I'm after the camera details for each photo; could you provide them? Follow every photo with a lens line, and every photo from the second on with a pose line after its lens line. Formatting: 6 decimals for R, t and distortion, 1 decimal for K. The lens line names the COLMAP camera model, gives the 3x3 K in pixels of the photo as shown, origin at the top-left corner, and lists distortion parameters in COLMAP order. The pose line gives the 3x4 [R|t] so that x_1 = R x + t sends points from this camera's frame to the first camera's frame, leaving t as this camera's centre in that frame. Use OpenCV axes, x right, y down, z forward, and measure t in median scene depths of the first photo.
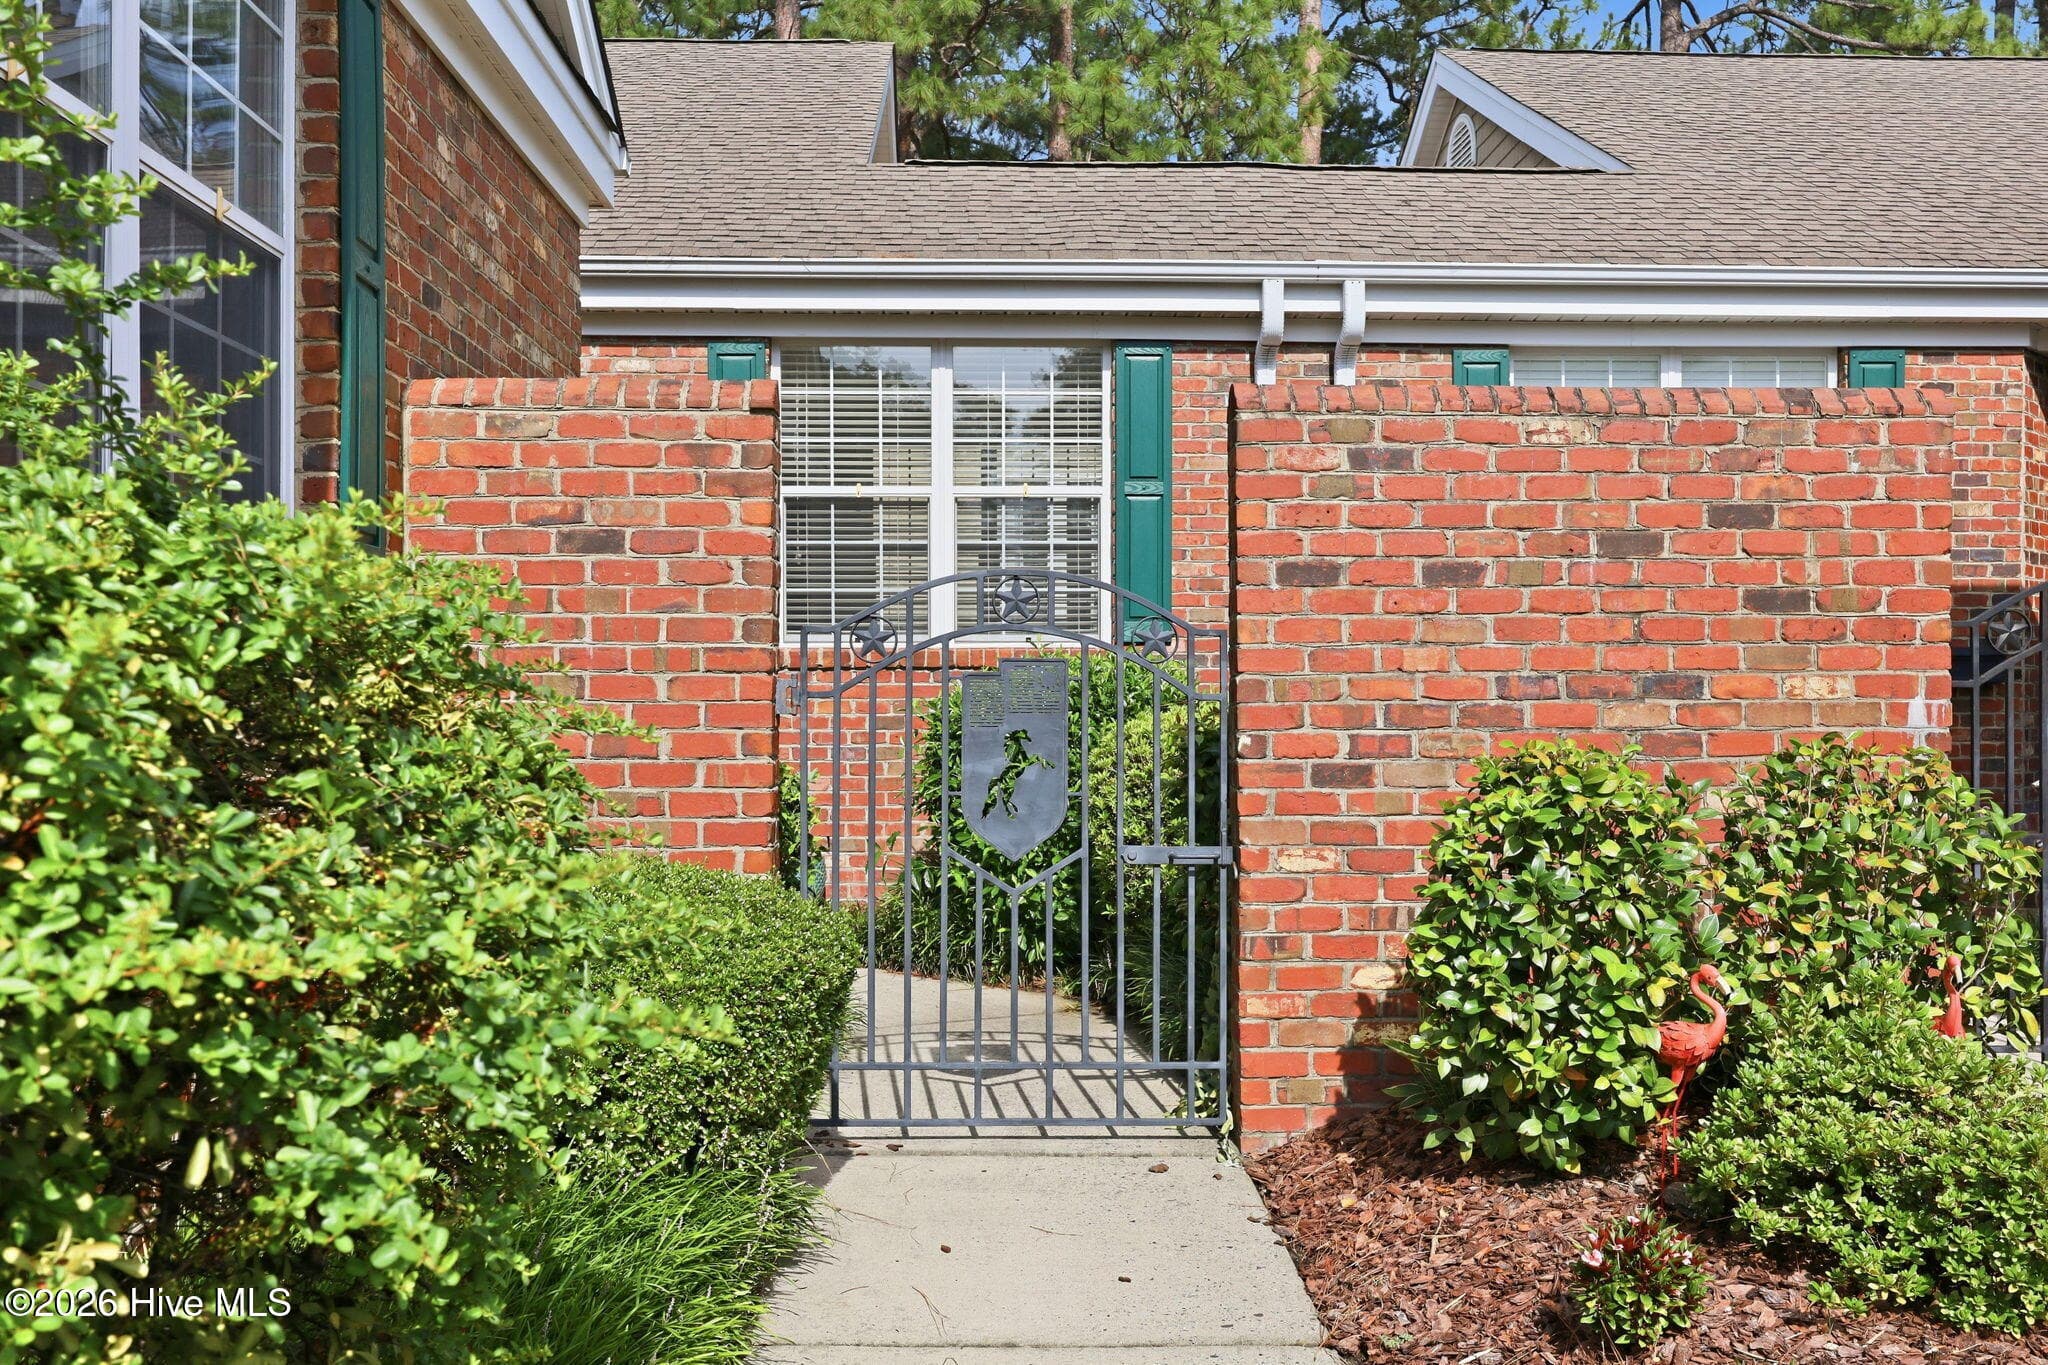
lens RADIAL K [[1888.0, 0, 1024.0], [0, 1888.0, 682.5], [0, 0, 1]] dist [0.002698, 0.003875]
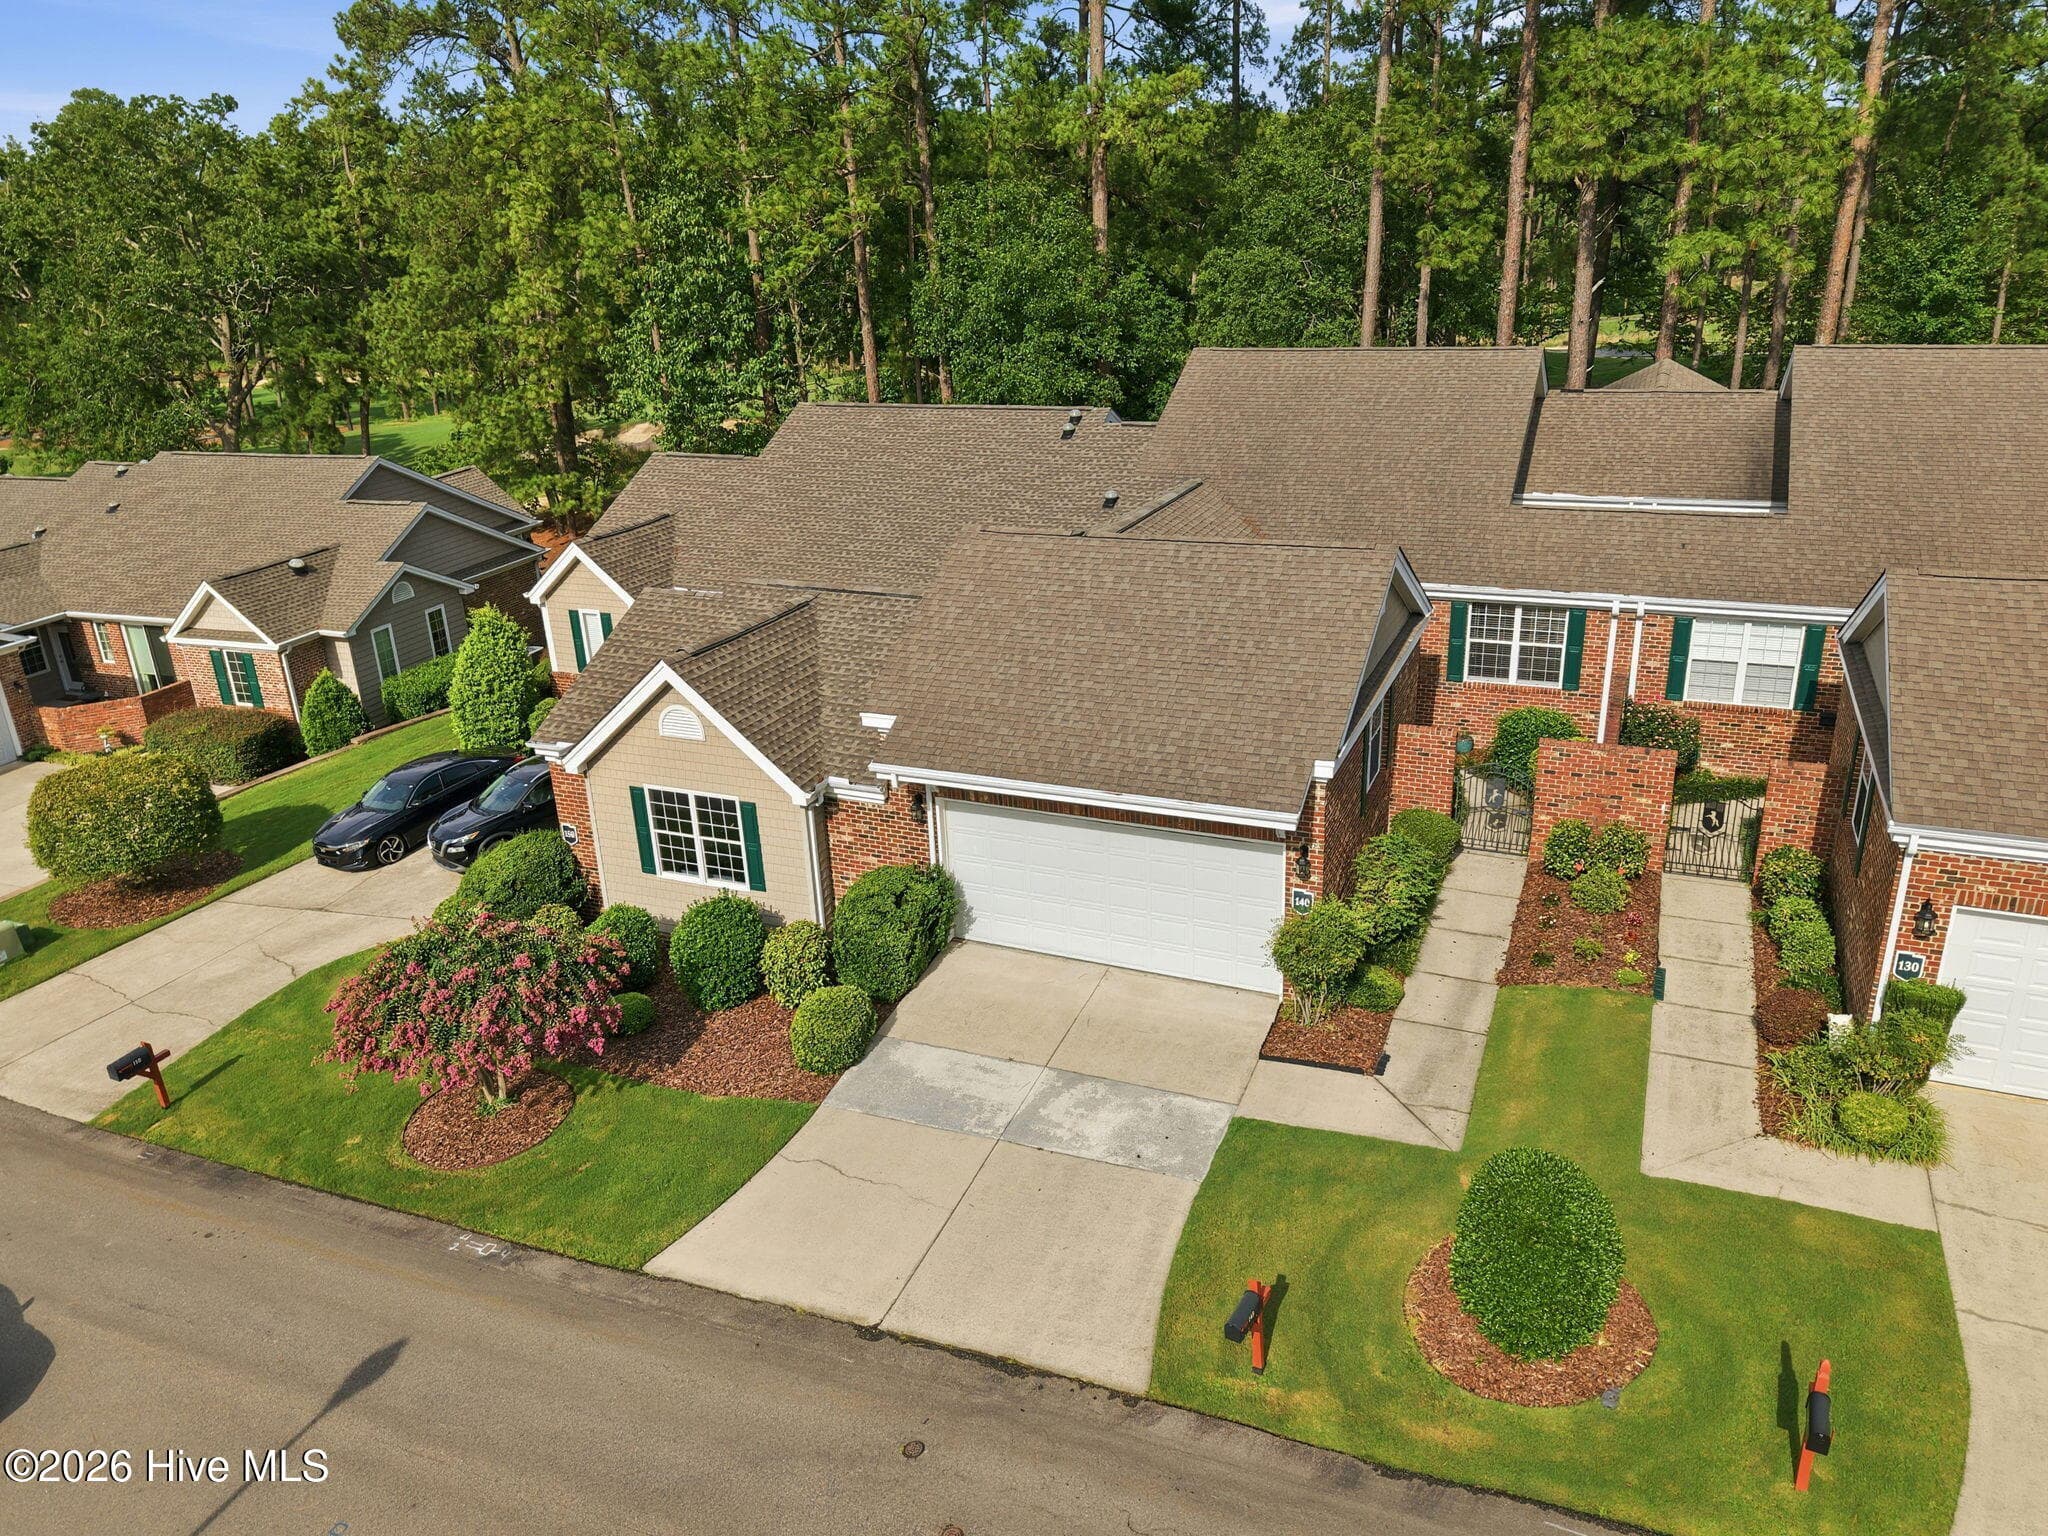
lens RADIAL K [[1452.6, 0, 1014.6], [0, 1452.6, 764.4], [0, 0, 1]] dist [0.003177, -0.001318]
pose [[0.901308, 0.121946, -0.415659, 0.516070], [0.044734, 0.928224, 0.369323, -1.782306], [0.430862, -0.351468, 0.831161, -3.374433]]
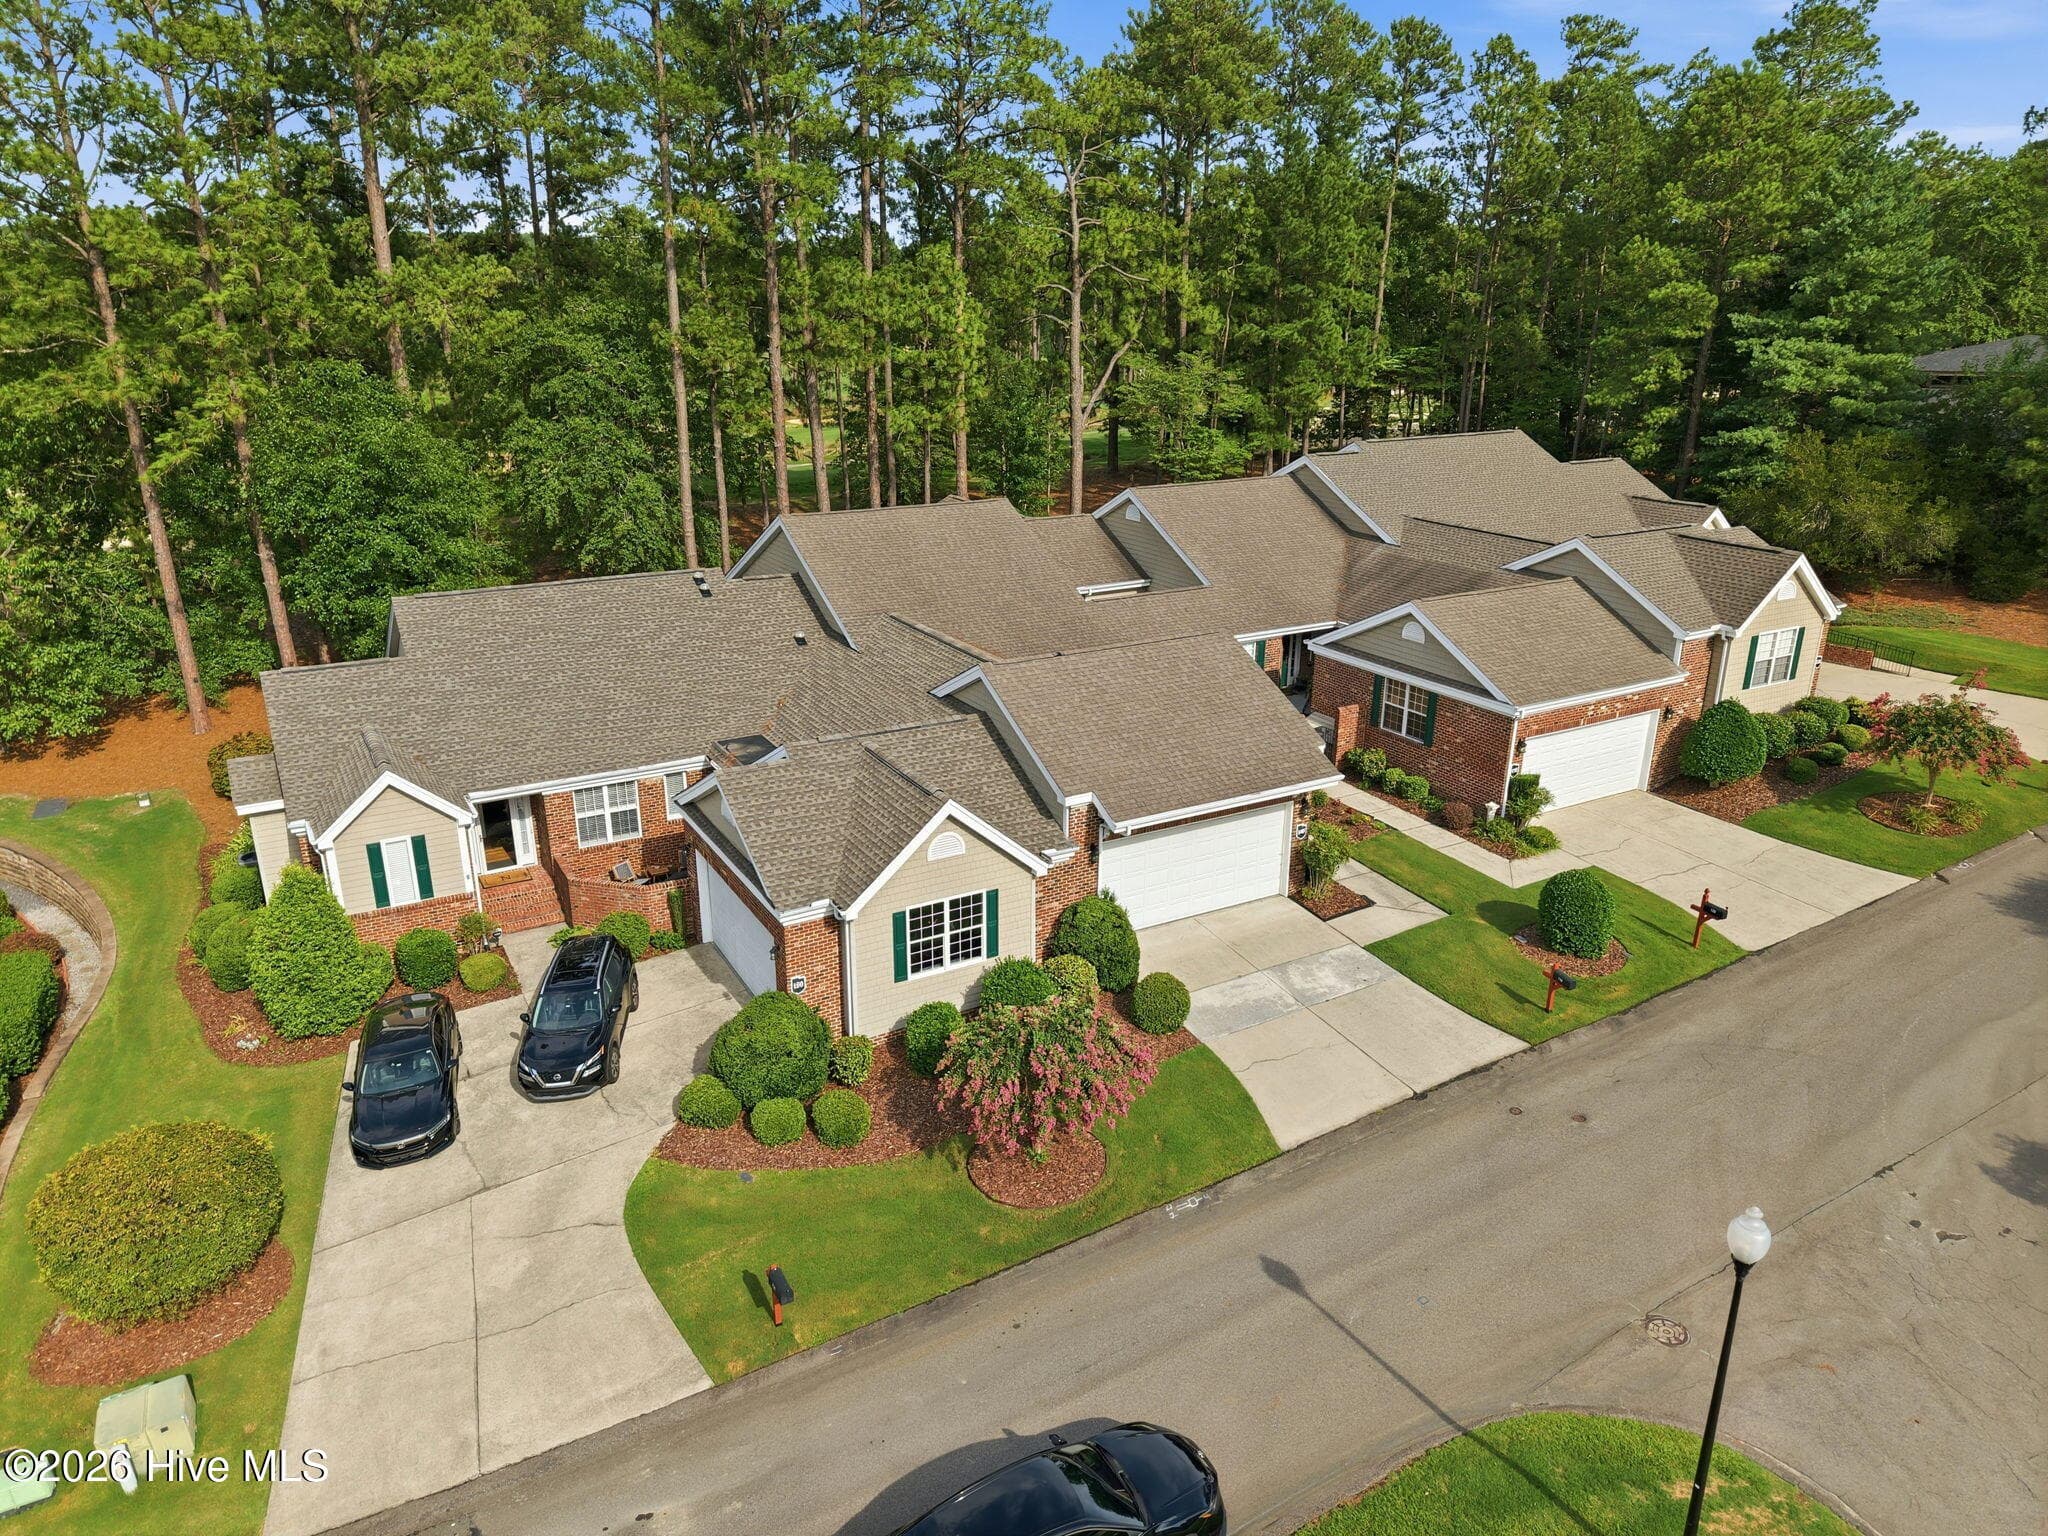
lens RADIAL K [[1365.2, 0, 1018.5], [0, 1365.2, 766.3], [0, 0, 1]] dist [0.028215, -0.042716]
pose [[0.887660, -0.149050, 0.435712, -4.156834], [-0.008627, 0.940622, 0.339346, -2.390350], [-0.460419, -0.304983, 0.833666, -4.524417]]
